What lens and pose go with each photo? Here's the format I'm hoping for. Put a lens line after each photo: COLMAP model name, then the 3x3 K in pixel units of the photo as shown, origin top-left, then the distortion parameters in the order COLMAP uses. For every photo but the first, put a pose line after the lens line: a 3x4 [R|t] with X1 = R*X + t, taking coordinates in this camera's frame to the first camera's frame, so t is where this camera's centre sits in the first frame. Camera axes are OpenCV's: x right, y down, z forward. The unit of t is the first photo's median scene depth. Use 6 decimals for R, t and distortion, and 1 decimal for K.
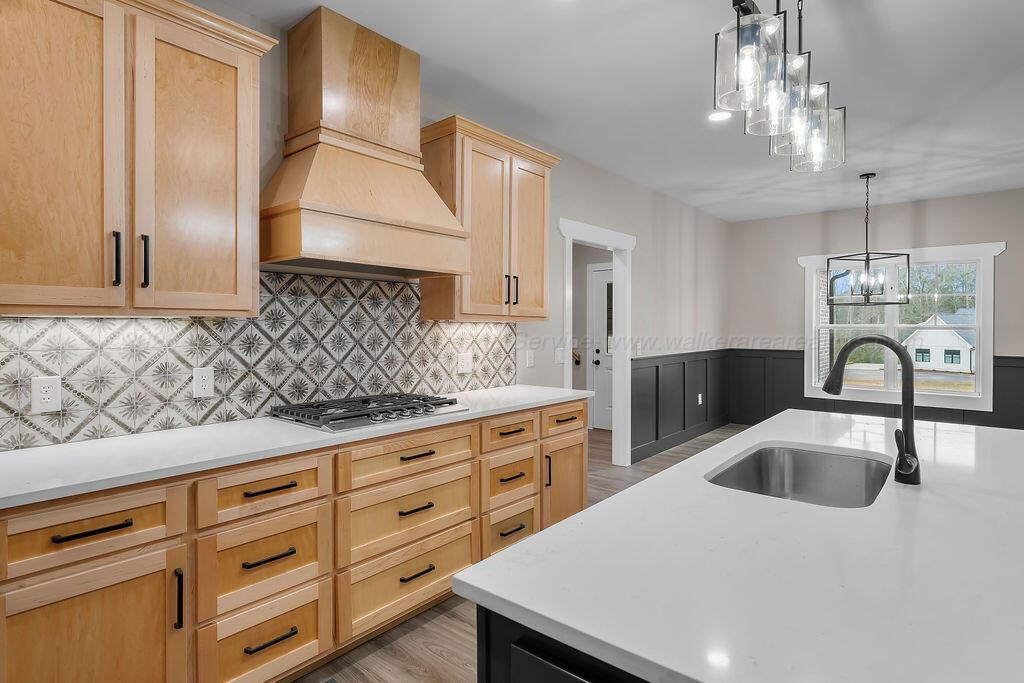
lens RADIAL K [[546.2, 0, 513.2], [0, 546.2, 330.2], [0, 0, 1]] dist [0.001175, 0.000563]
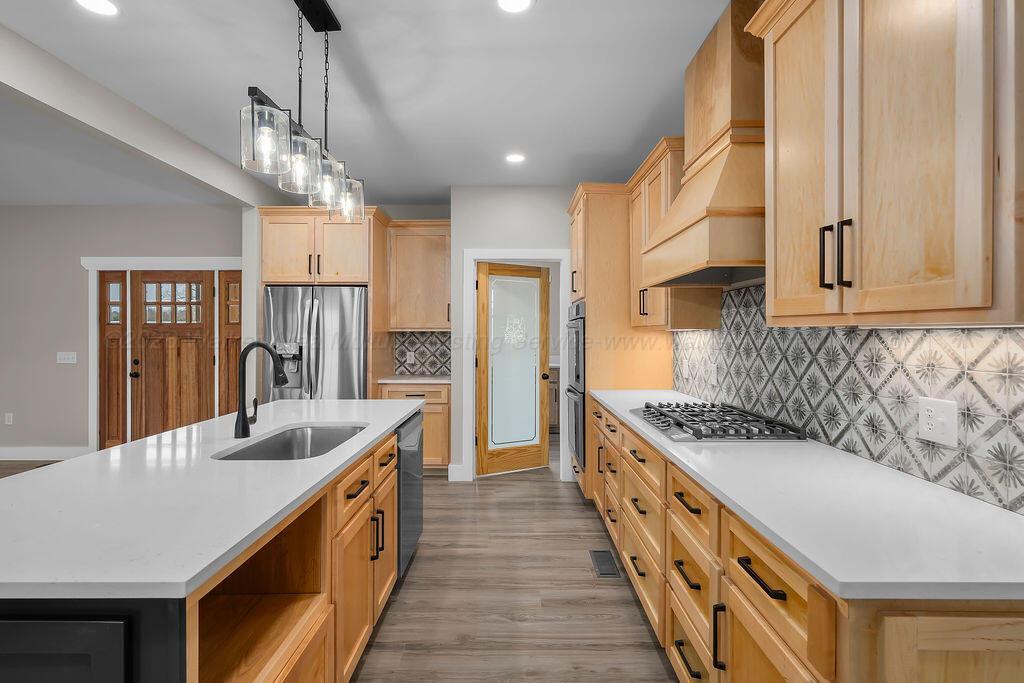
lens RADIAL K [[489.0, 0, 512.4], [0, 489.0, 331.3], [0, 0, 1]] dist [-0.000588, 0.000095]
pose [[-0.772128, -0.006303, -0.635435, 0.494041], [-0.009067, 0.999958, 0.001099, -0.011157], [0.635402, 0.006610, -0.772153, 1.244388]]
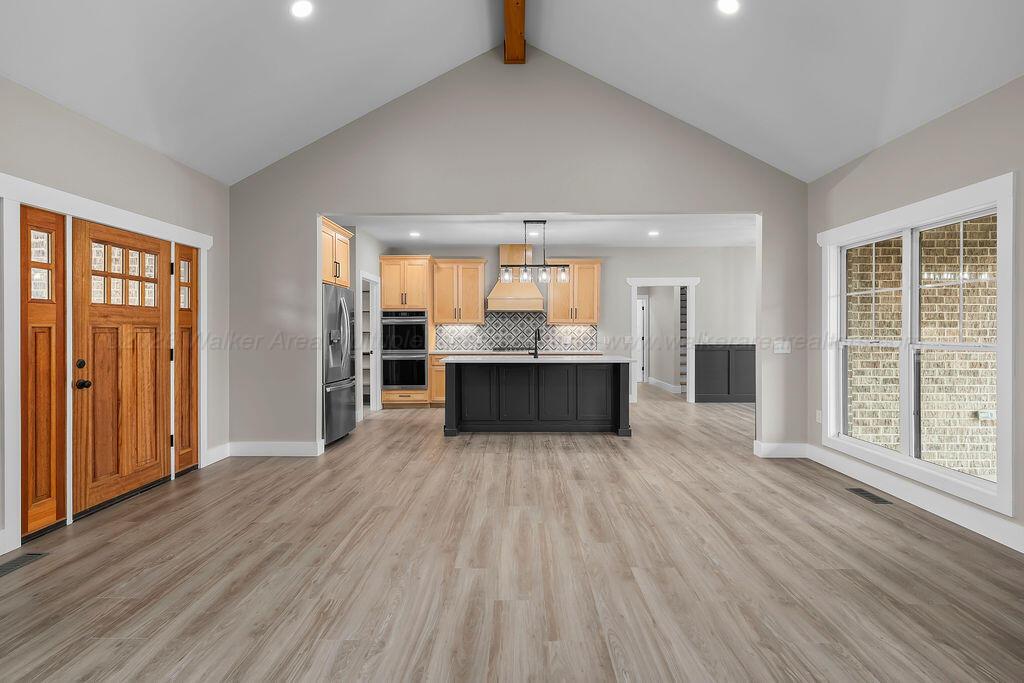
lens RADIAL K [[483.9, 0, 517.2], [0, 483.9, 333.3], [0, 0, 1]] dist [-0.002159, -0.000066]
pose [[0.639293, 0.002496, -0.768959, 1.863623], [-0.006873, 0.999973, -0.002468, 0.039148], [0.768933, 0.006862, 0.639293, -0.867062]]
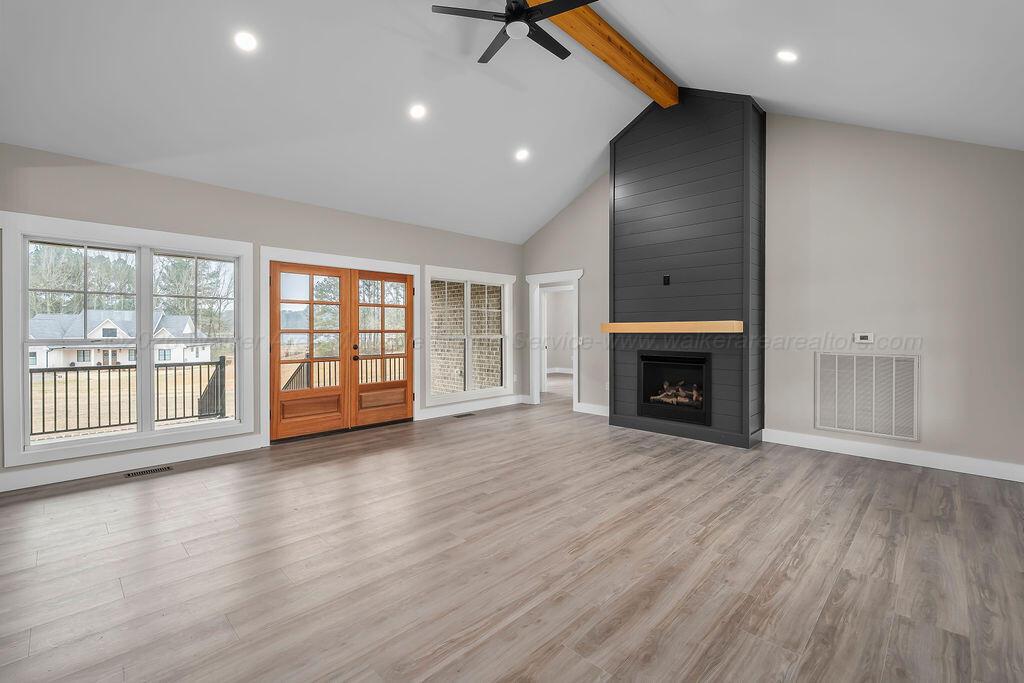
lens RADIAL K [[446.0, 0, 513.0], [0, 446.0, 325.5], [0, 0, 1]] dist [-0.000426, -0.000549]
pose [[0.069874, 0.007991, 0.997524, 0.254051], [0.012045, 0.999888, -0.008854, 0.034881], [-0.997483, 0.012634, 0.069770, -0.562111]]
